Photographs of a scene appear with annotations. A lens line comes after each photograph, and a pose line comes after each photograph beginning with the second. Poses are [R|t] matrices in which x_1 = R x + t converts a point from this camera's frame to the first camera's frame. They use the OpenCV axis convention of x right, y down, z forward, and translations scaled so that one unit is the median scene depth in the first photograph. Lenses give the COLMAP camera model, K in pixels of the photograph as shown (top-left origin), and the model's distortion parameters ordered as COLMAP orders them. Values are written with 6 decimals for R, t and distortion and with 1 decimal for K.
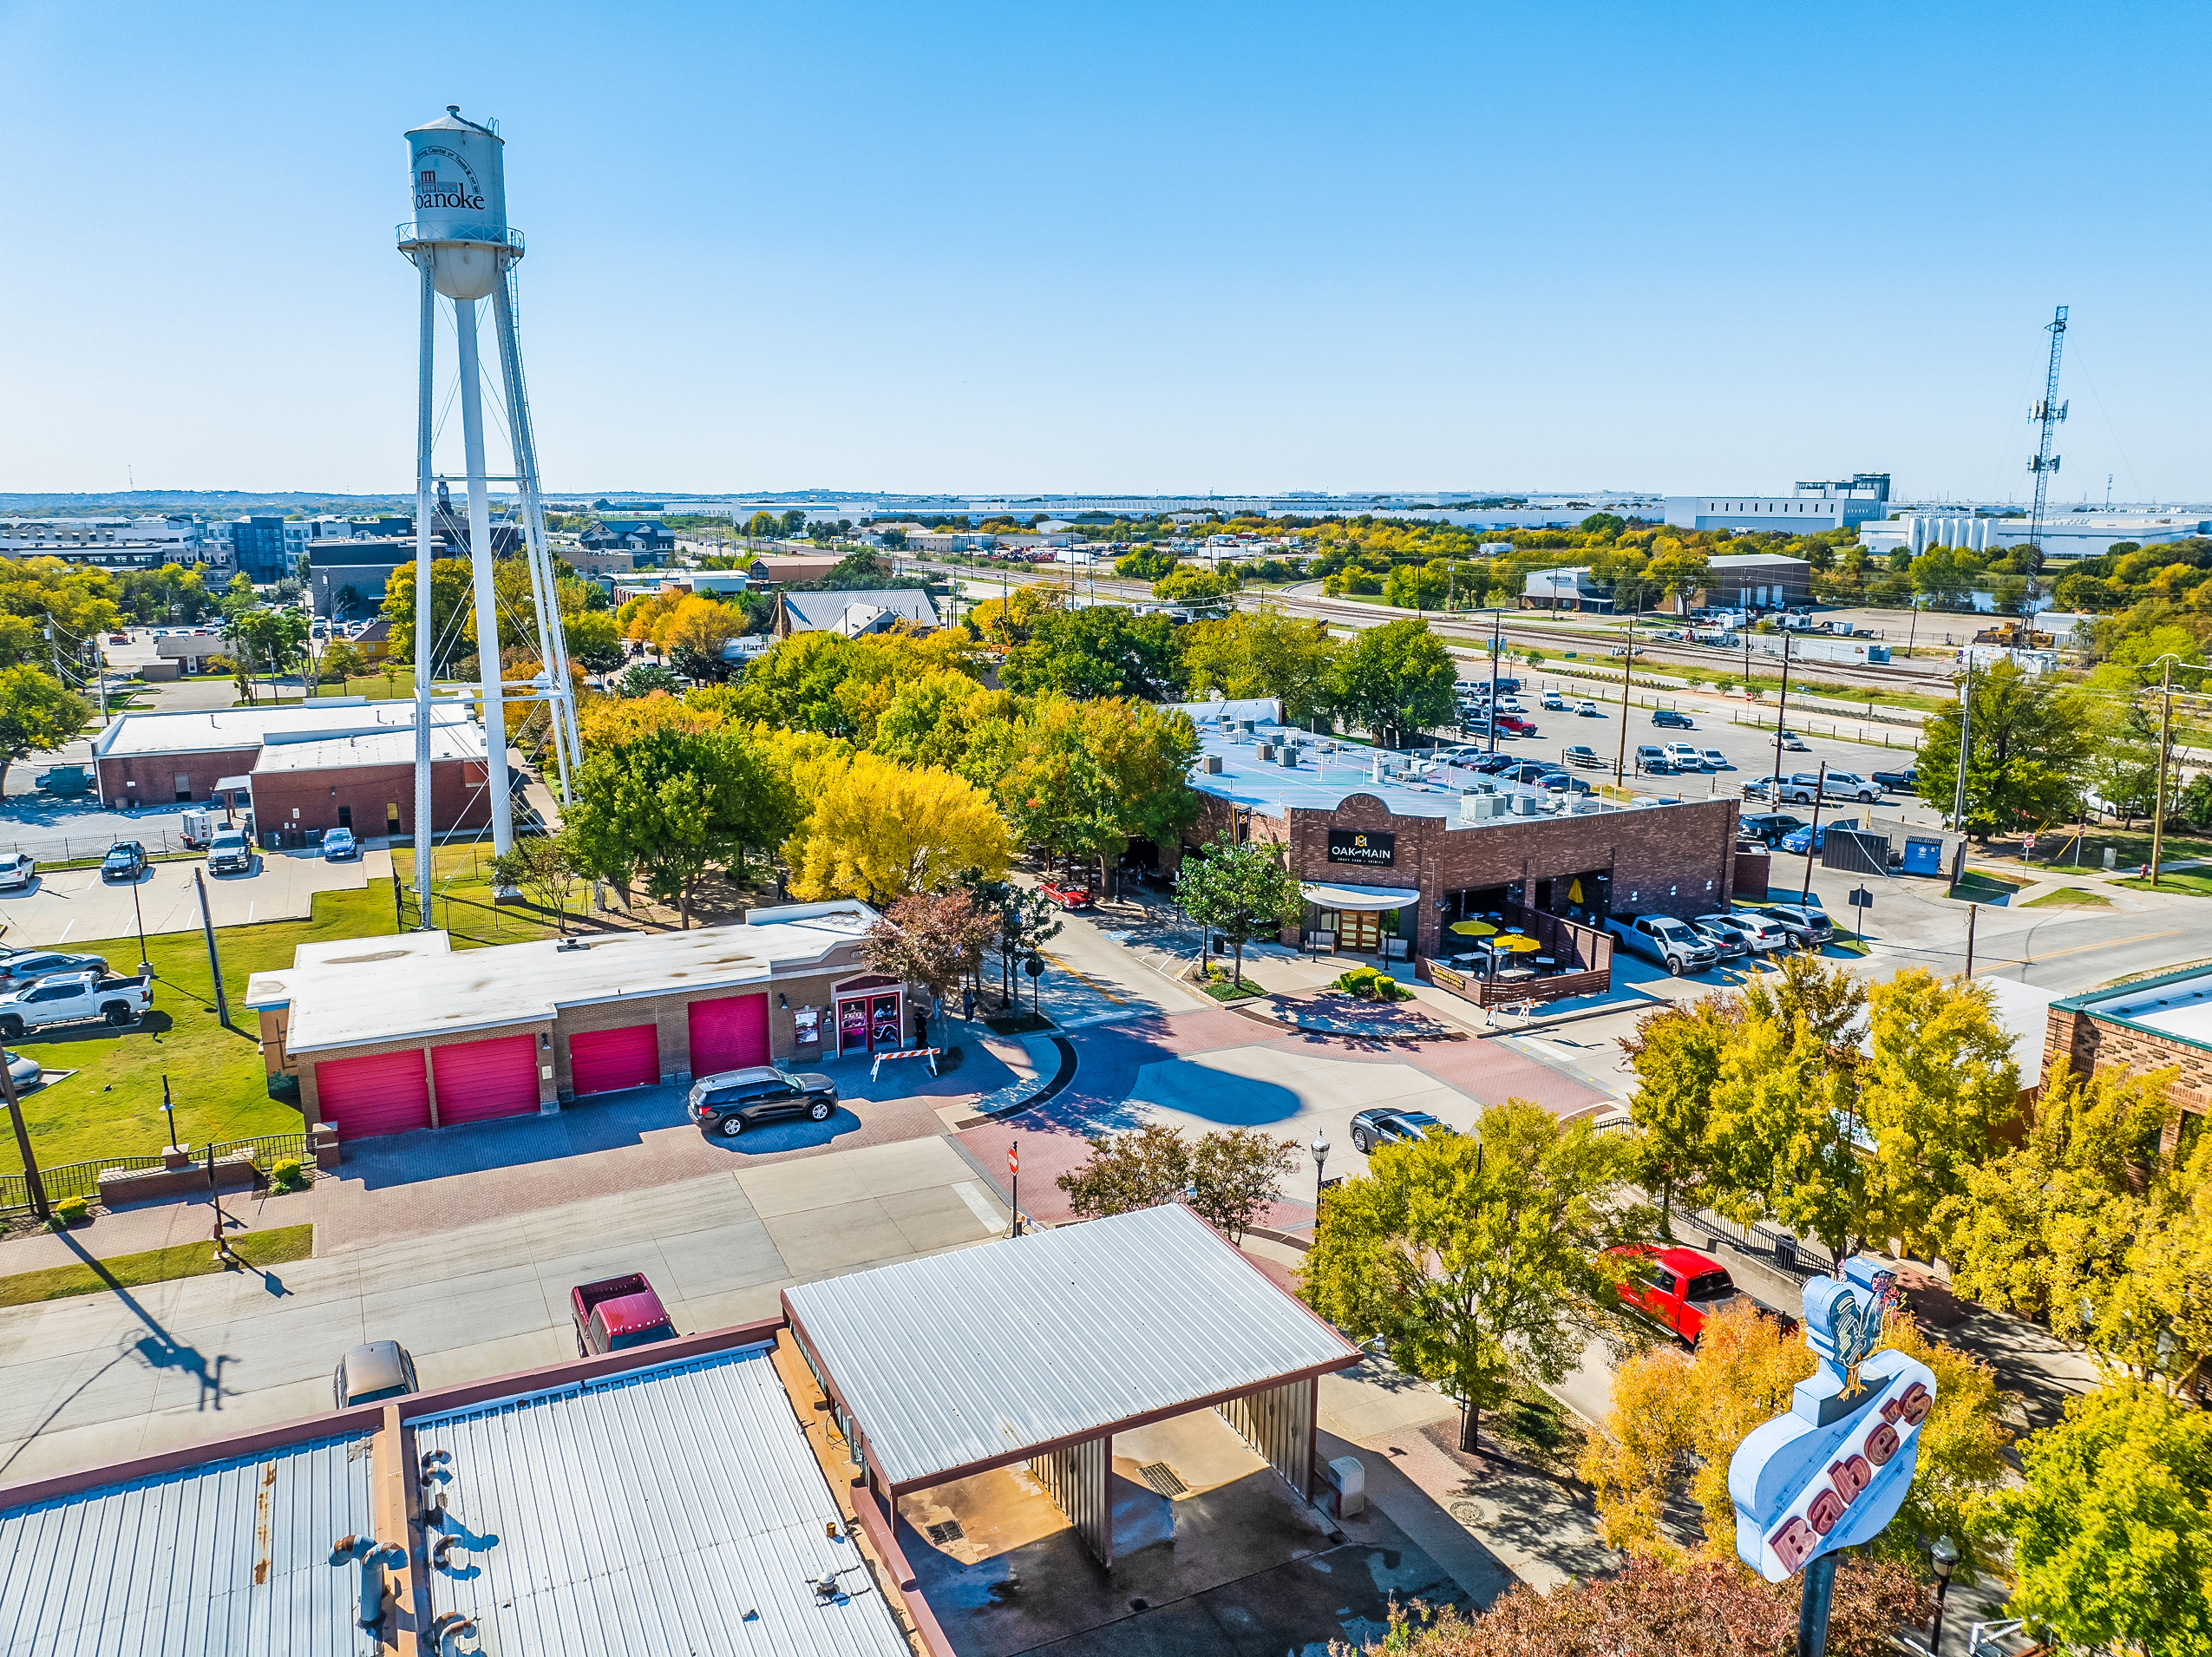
lens RADIAL K [[1558.0, 0, 1106.0], [0, 1558.0, 828.5], [0, 0, 1]] dist [-0.025260, -0.032508]
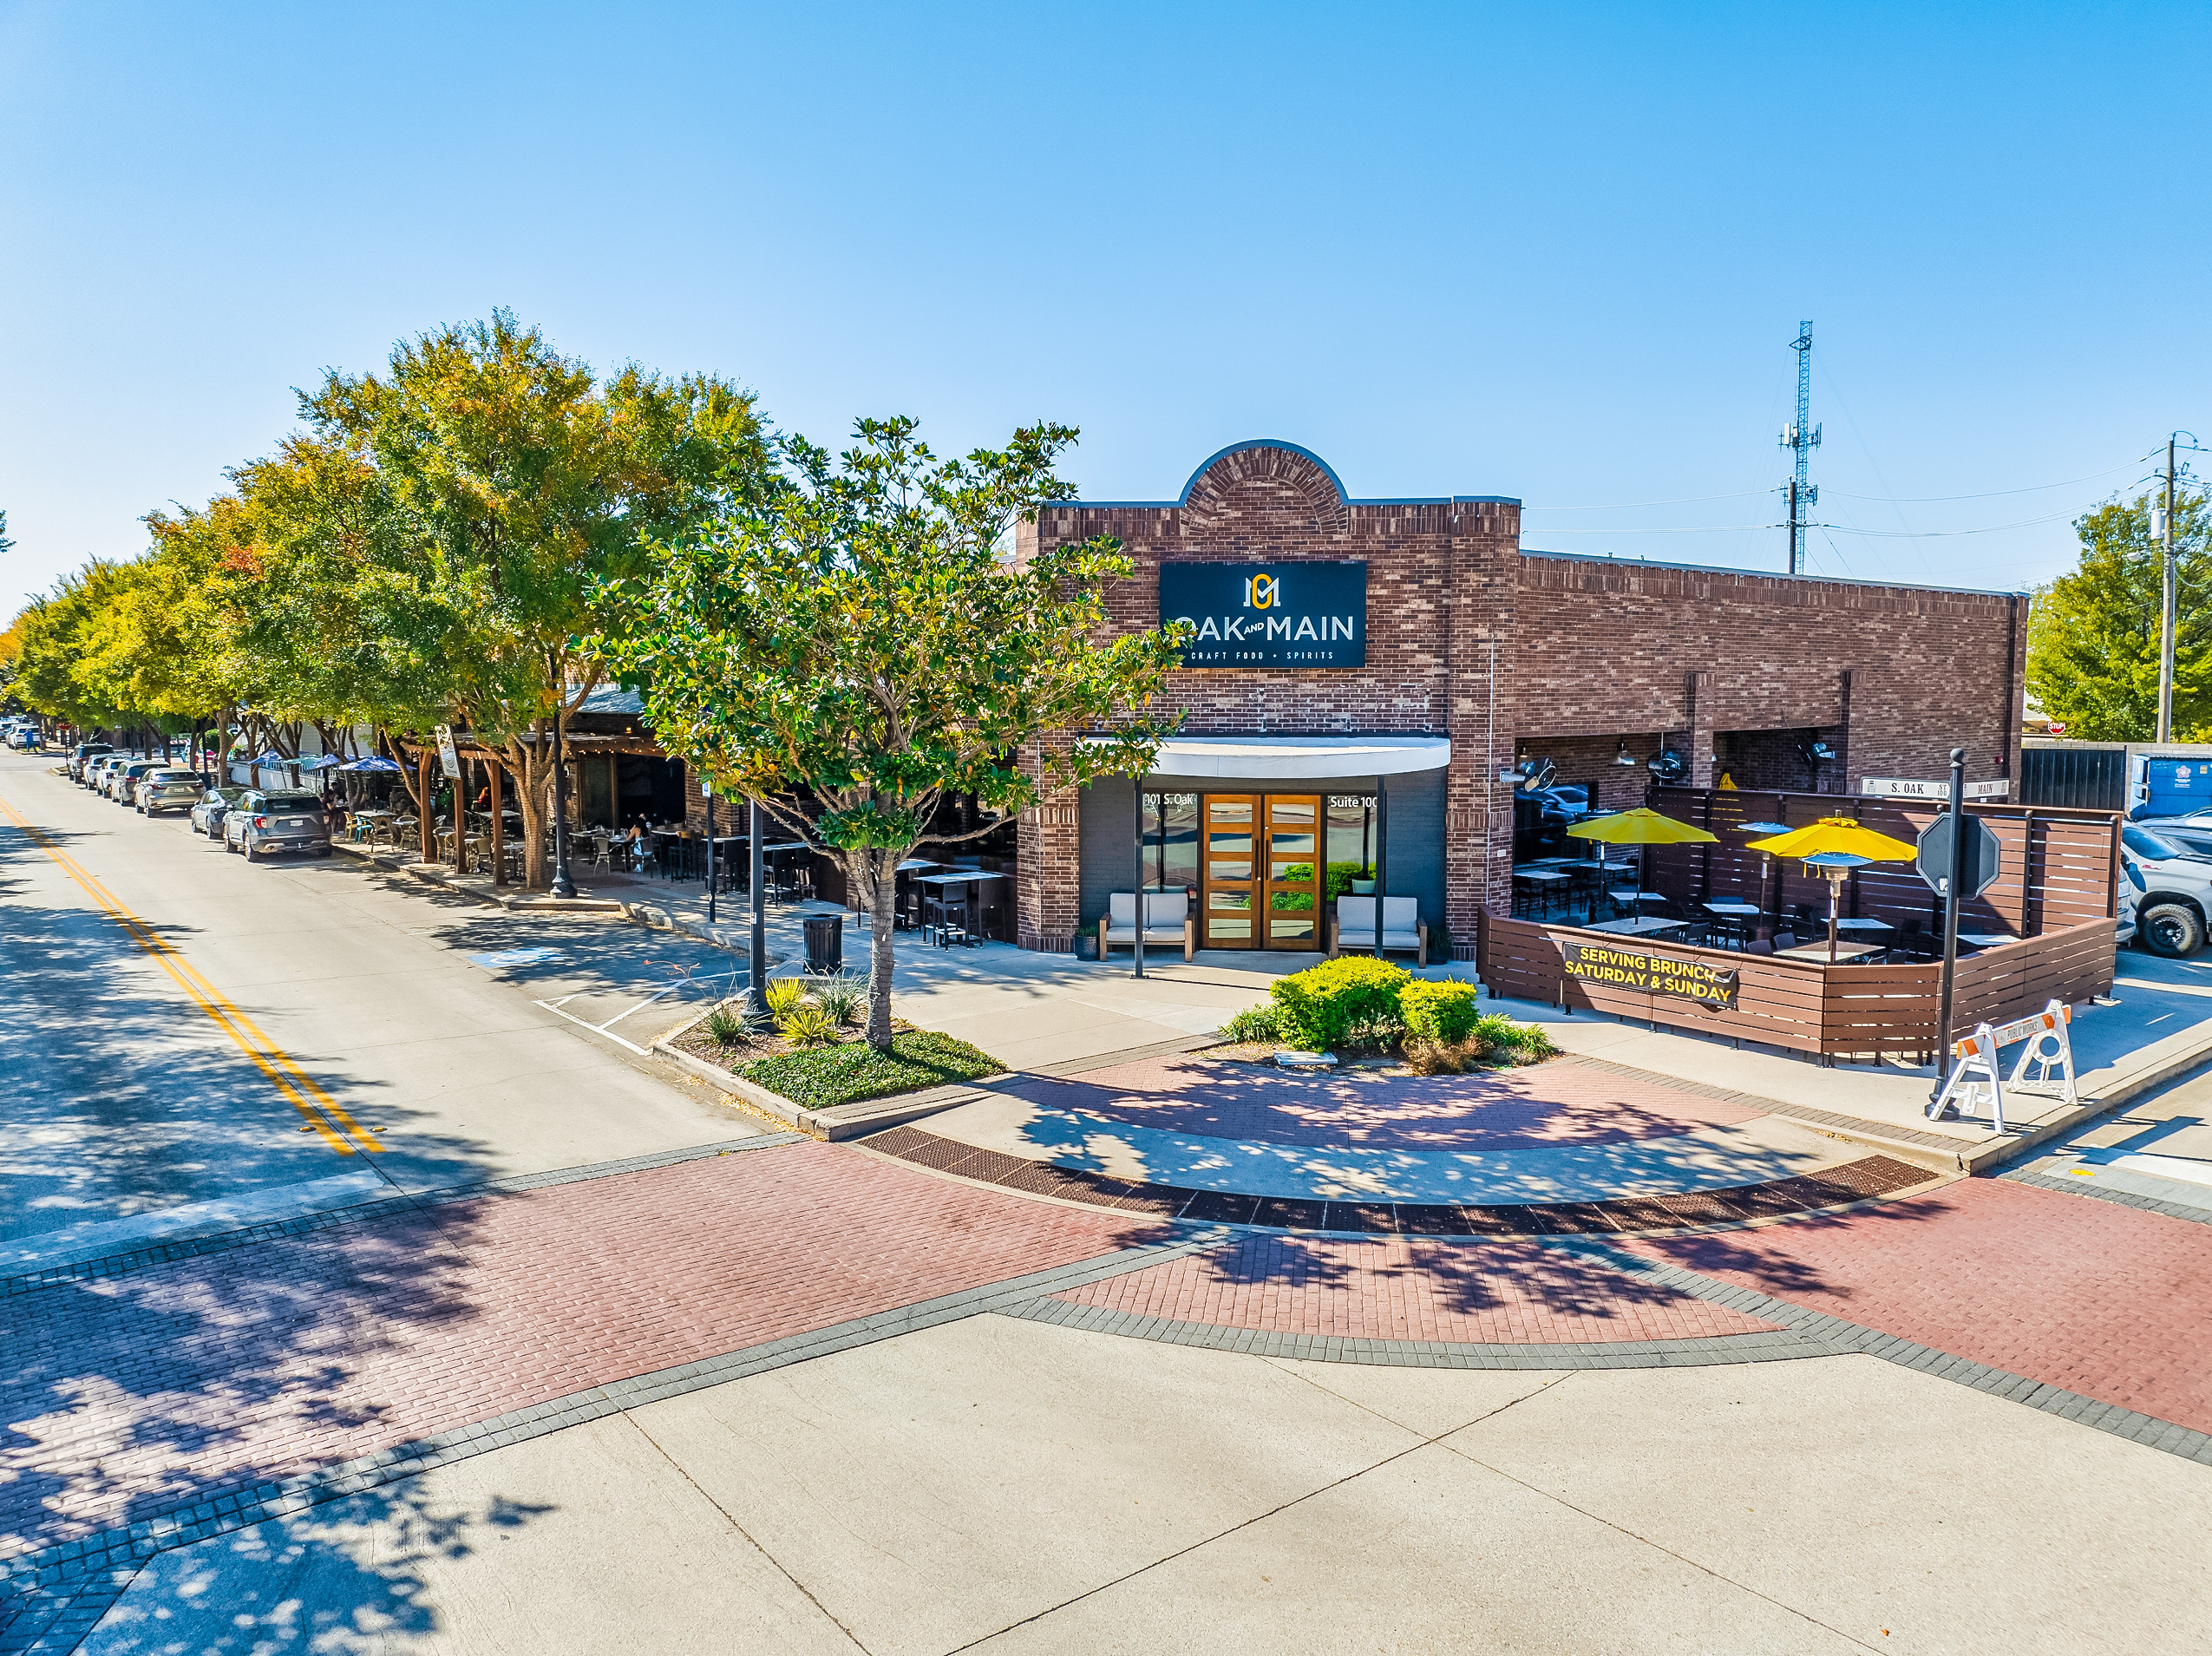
lens RADIAL K [[1519.2, 0, 1157.9], [0, 1519.2, 789.0], [0, 0, 1]] dist [-0.005152, -0.001615]
pose [[0.970820, -0.018393, 0.239101, 0.068736], [0.051752, 0.989629, -0.133999, 0.090492], [-0.234157, 0.142462, 0.961704, 0.722207]]
